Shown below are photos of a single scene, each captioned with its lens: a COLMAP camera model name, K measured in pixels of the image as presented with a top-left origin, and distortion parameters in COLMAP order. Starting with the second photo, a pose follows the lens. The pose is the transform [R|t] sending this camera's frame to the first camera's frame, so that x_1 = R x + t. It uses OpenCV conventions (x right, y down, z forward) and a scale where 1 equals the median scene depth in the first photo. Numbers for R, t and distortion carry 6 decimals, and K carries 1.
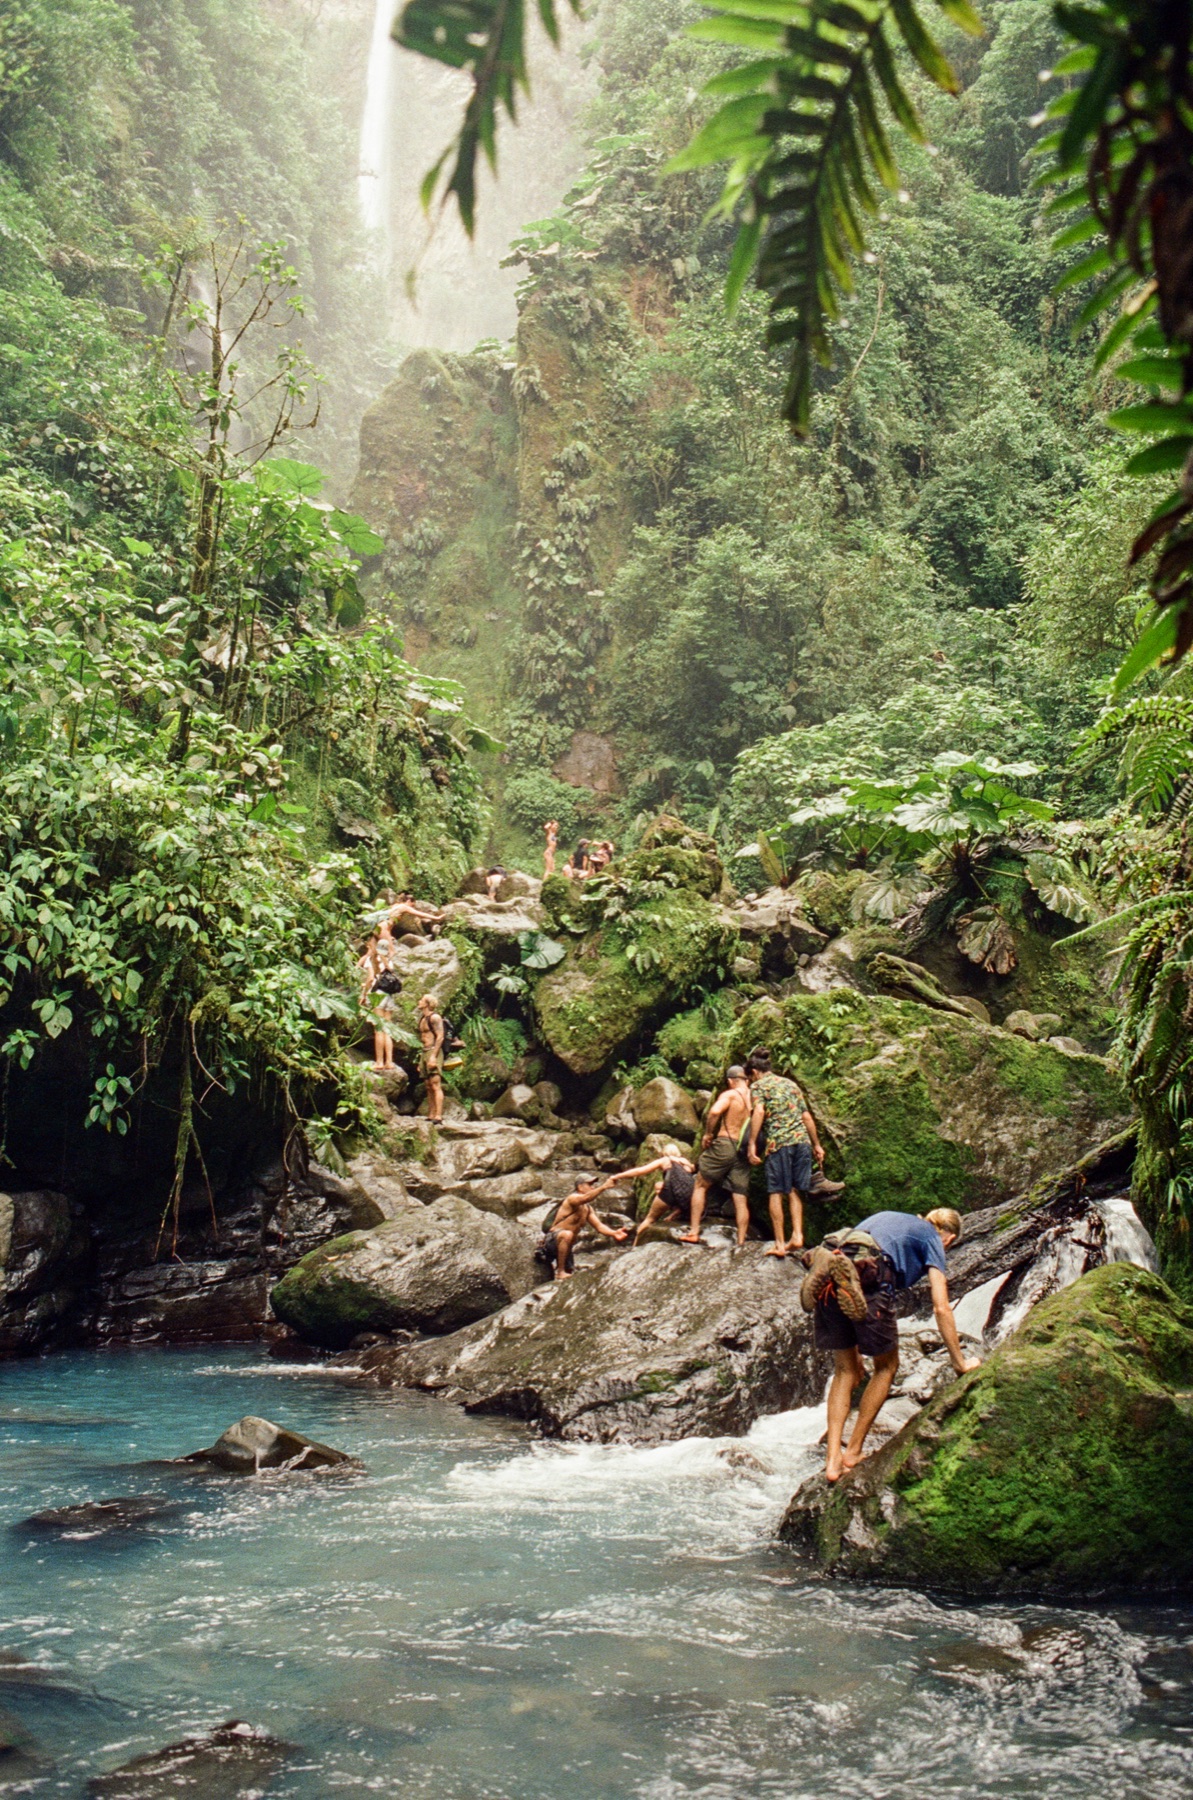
lens RADIAL K [[1425.3, 0, 686.1], [0, 1425.3, 1035.0], [0, 0, 1]] dist [-0.066043, 0.080968]
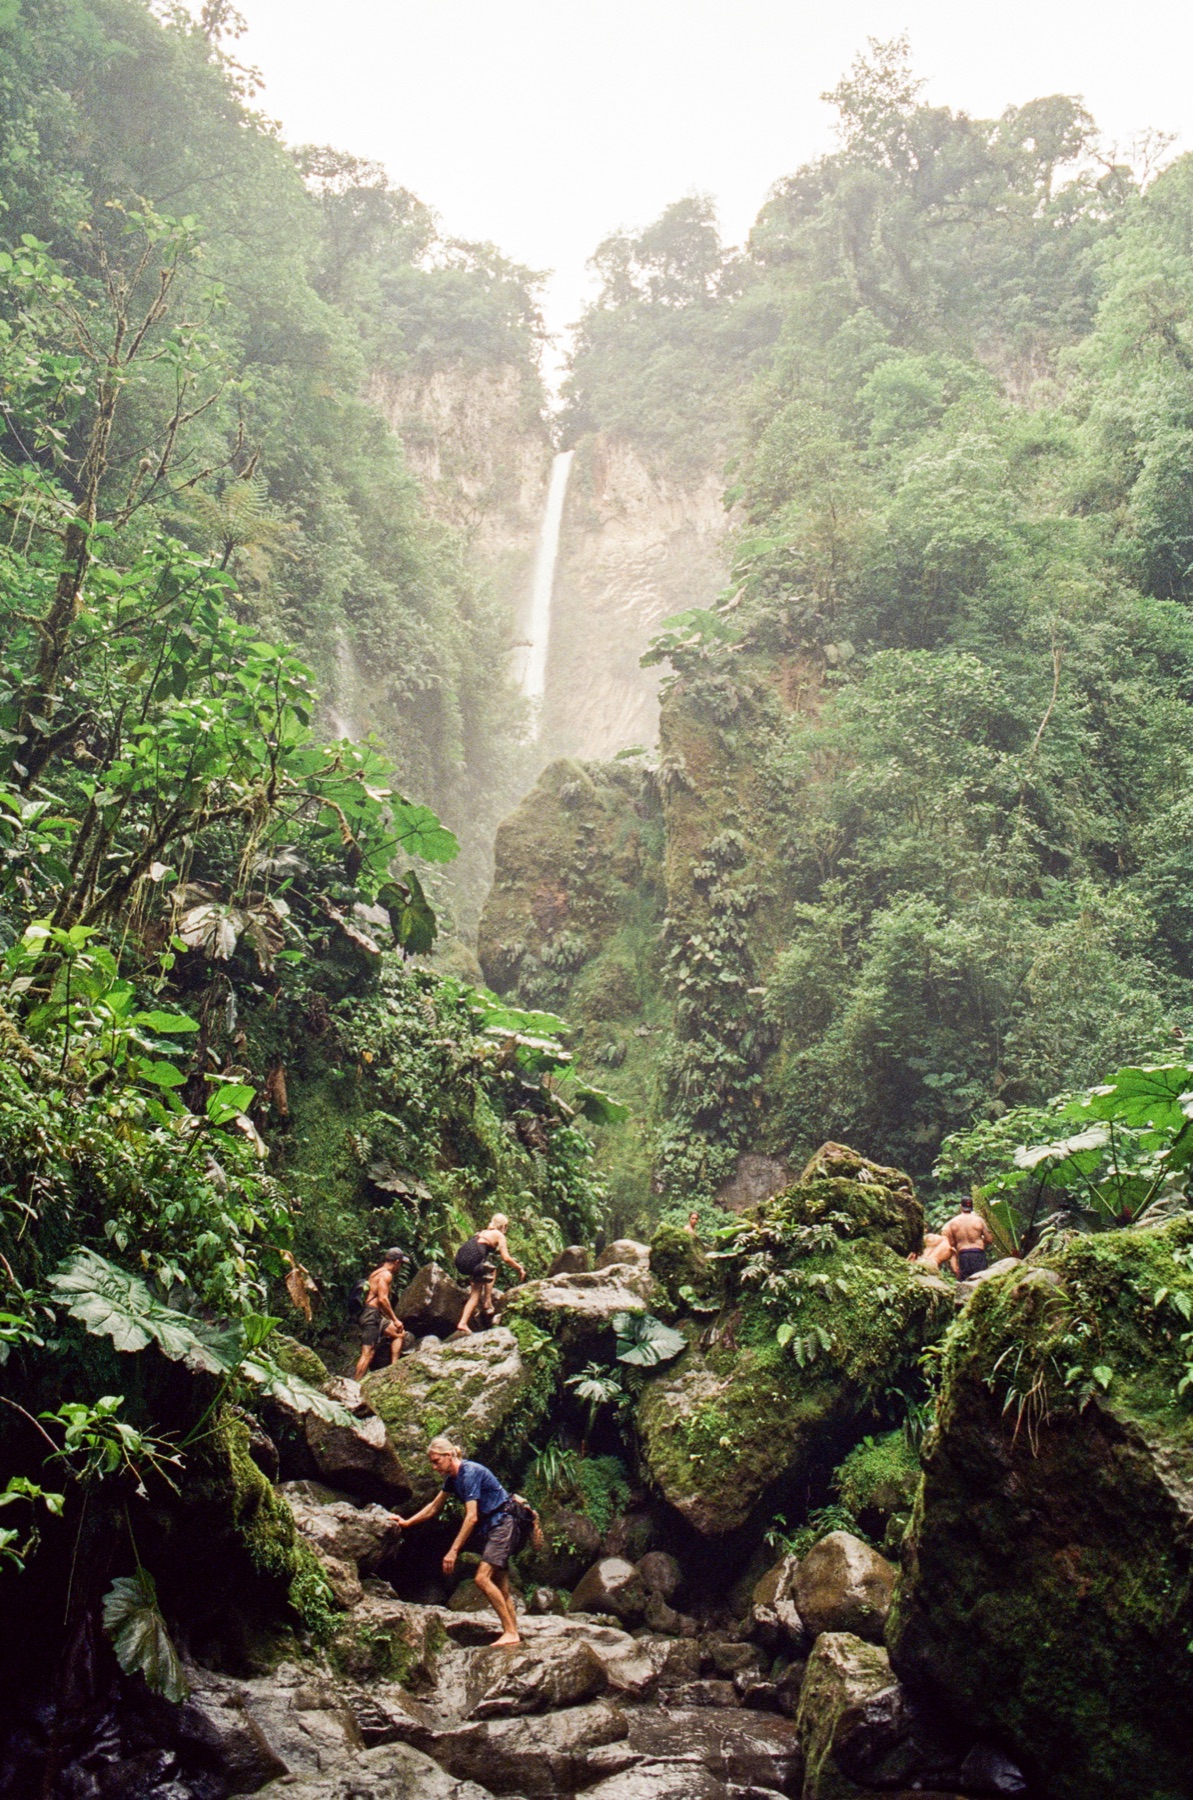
lens RADIAL K [[1425.3, 0, 686.1], [0, 1425.3, 1035.0], [0, 0, 1]] dist [-0.066043, 0.080968]
pose [[0.988900, -0.068489, -0.131856, 0.009974], [0.016197, 0.931828, -0.362539, 0.045515], [0.147697, 0.356380, 0.922594, 0.350622]]
